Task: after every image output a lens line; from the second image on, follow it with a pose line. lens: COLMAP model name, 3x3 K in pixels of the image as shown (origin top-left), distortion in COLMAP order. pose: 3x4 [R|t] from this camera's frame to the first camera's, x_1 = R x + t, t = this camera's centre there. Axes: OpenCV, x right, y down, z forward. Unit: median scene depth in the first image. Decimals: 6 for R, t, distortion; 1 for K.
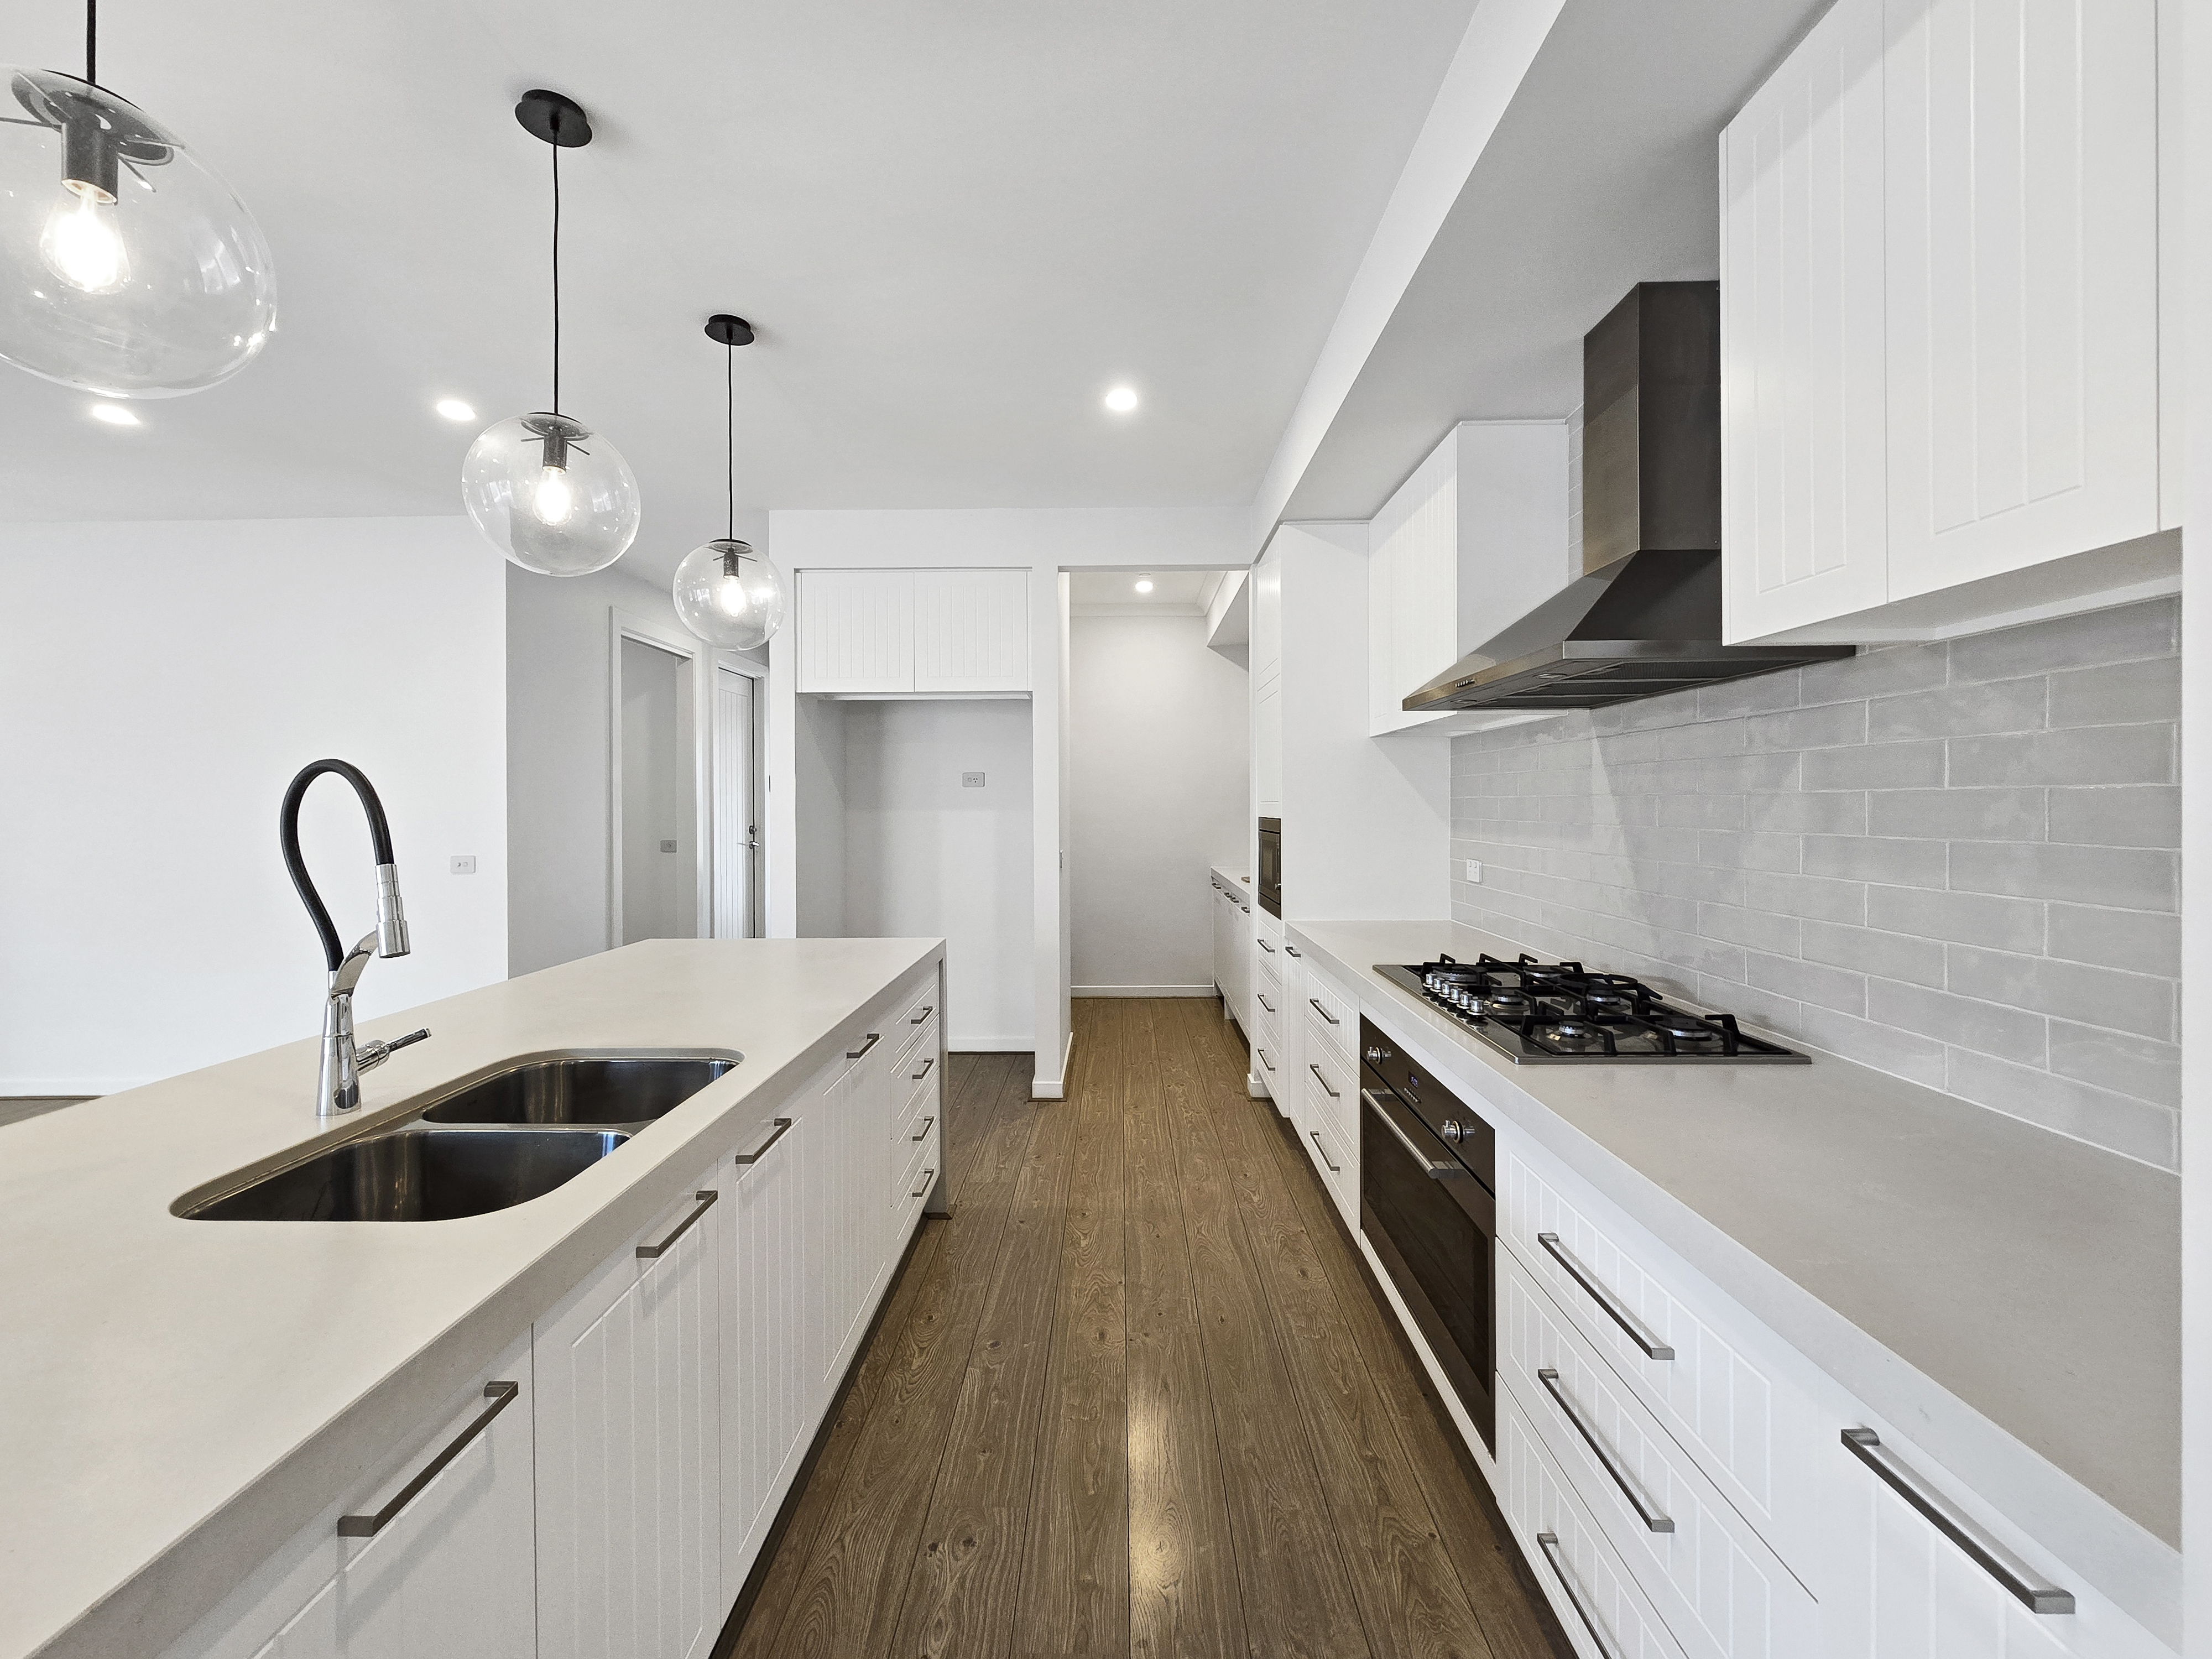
lens RADIAL K [[914.5, 0, 1106.0], [0, 914.5, 829.5], [0, 0, 1]] dist [0.000160, -0.000187]
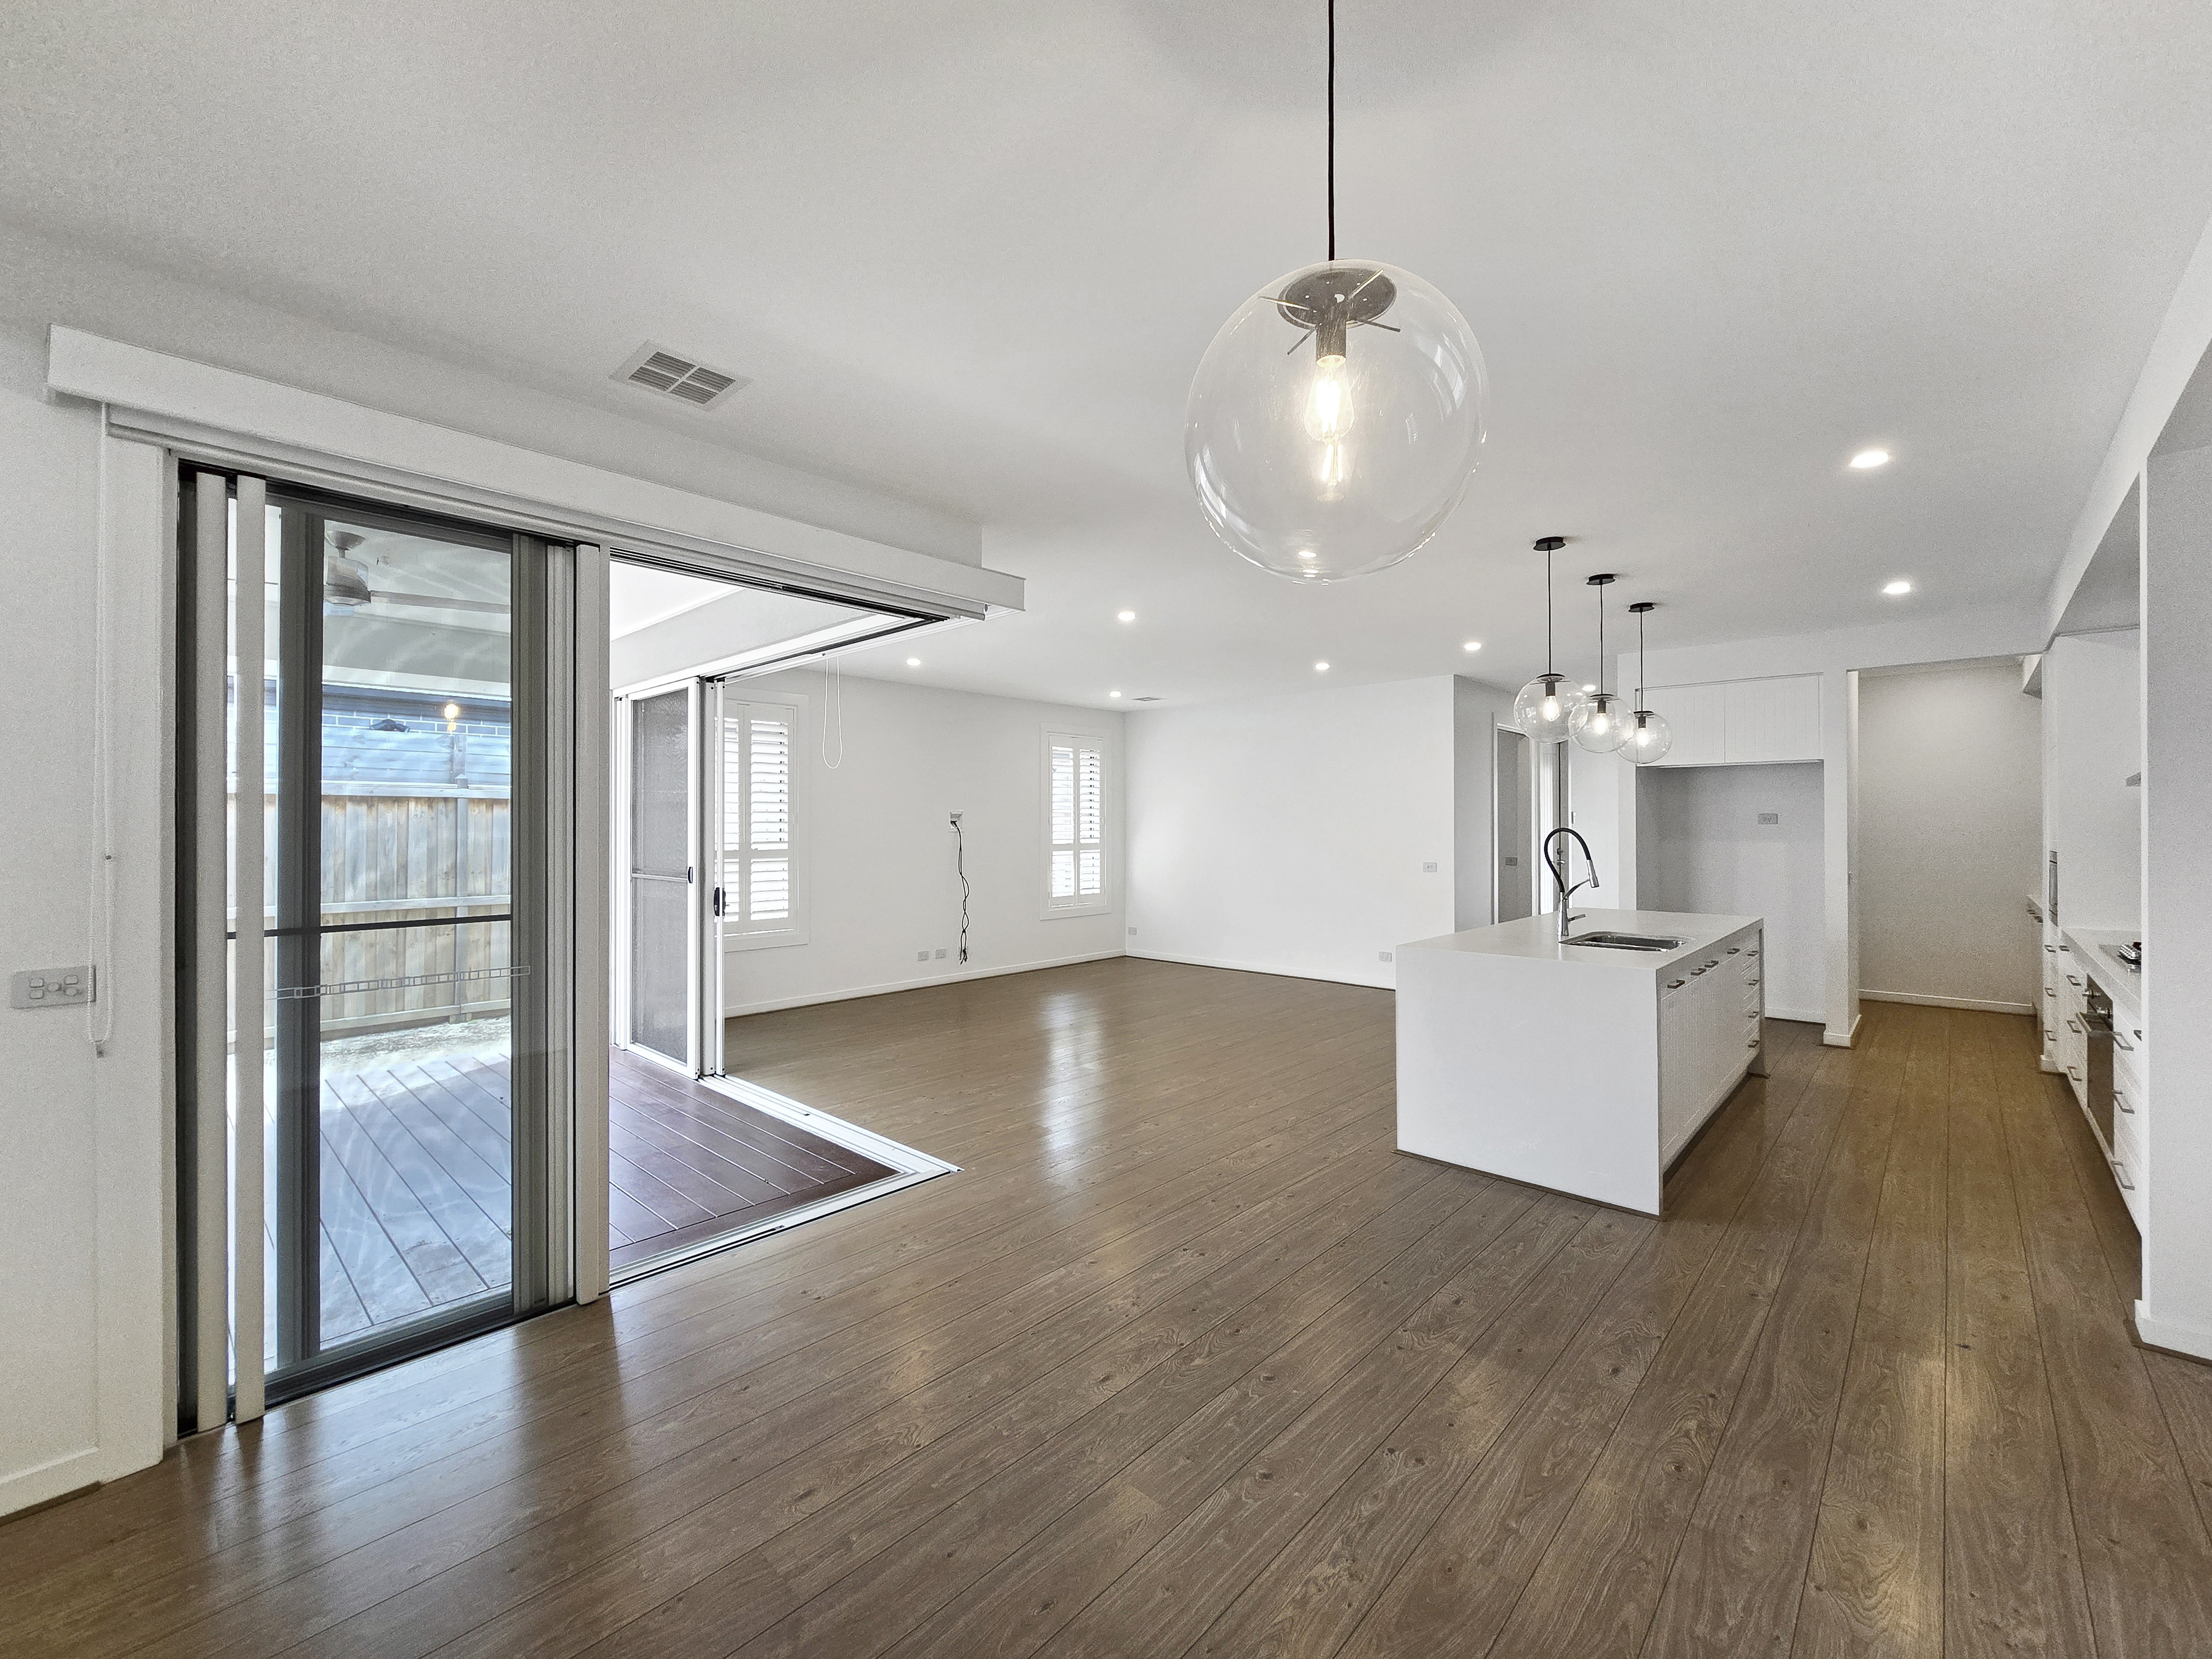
lens RADIAL K [[914.5, 0, 1106.0], [0, 914.5, 829.5], [0, 0, 1]] dist [0.000160, -0.000187]
pose [[0.745014, 0.001734, -0.667046, 0.037510], [-0.019831, 0.999612, -0.019551, 0.008335], [0.666754, 0.027795, 0.744760, -0.809946]]
